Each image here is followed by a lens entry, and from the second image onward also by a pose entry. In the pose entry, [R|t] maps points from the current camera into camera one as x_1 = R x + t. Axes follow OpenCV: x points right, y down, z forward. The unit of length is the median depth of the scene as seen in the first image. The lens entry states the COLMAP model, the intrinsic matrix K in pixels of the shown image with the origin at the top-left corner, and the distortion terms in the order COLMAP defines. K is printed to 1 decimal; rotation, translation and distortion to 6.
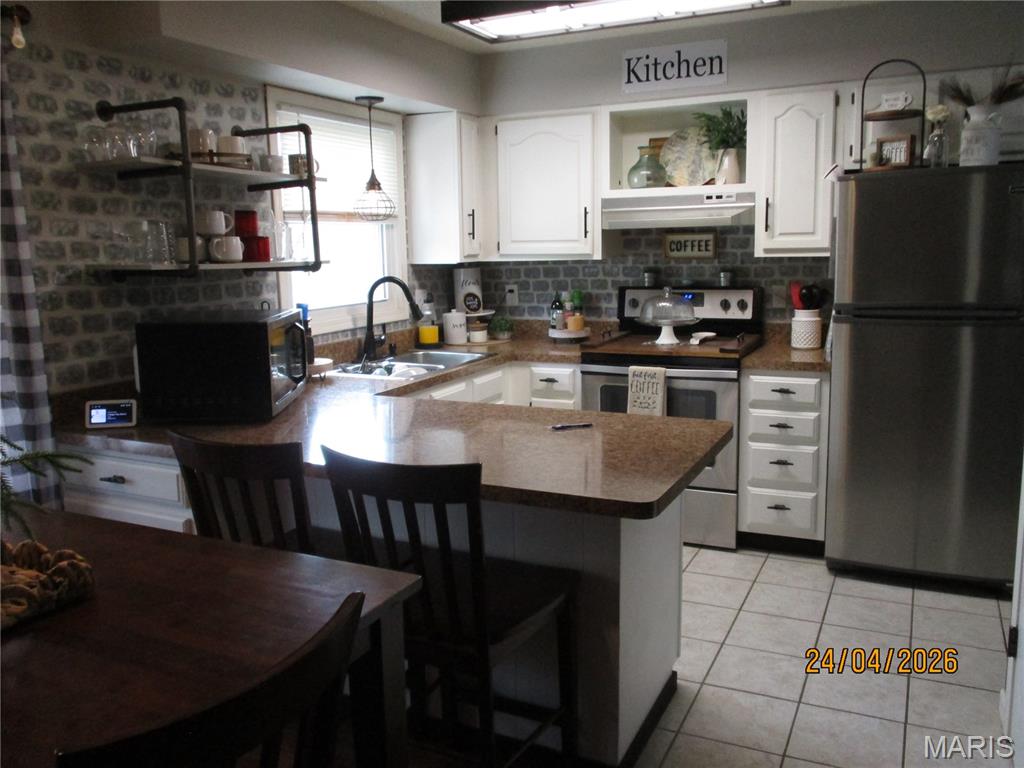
lens RADIAL K [[857.1, 0, 513.6], [0, 857.1, 382.7], [0, 0, 1]] dist [-0.026241, 0.021145]
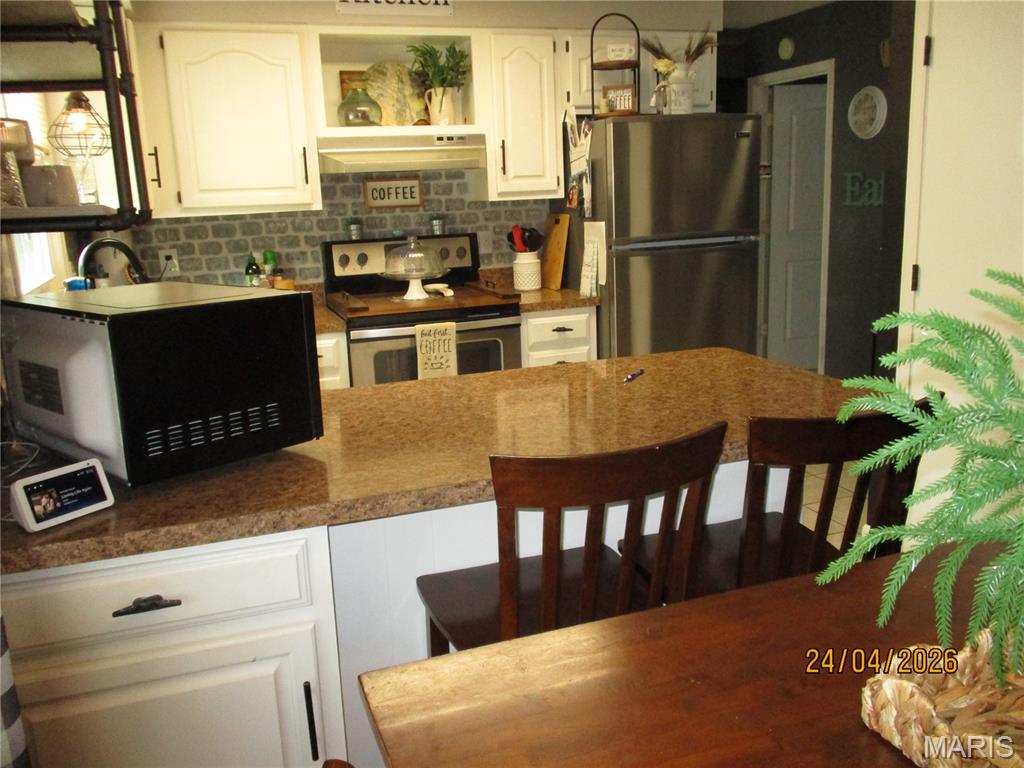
lens RADIAL K [[857.1, 0, 513.0], [0, 857.1, 385.2], [0, 0, 1]] dist [-0.026241, 0.021145]
pose [[0.698312, -0.164457, 0.696645, -0.387680], [0.139463, 0.985857, 0.092934, -0.024171], [-0.702076, 0.032259, 0.711371, 0.266201]]
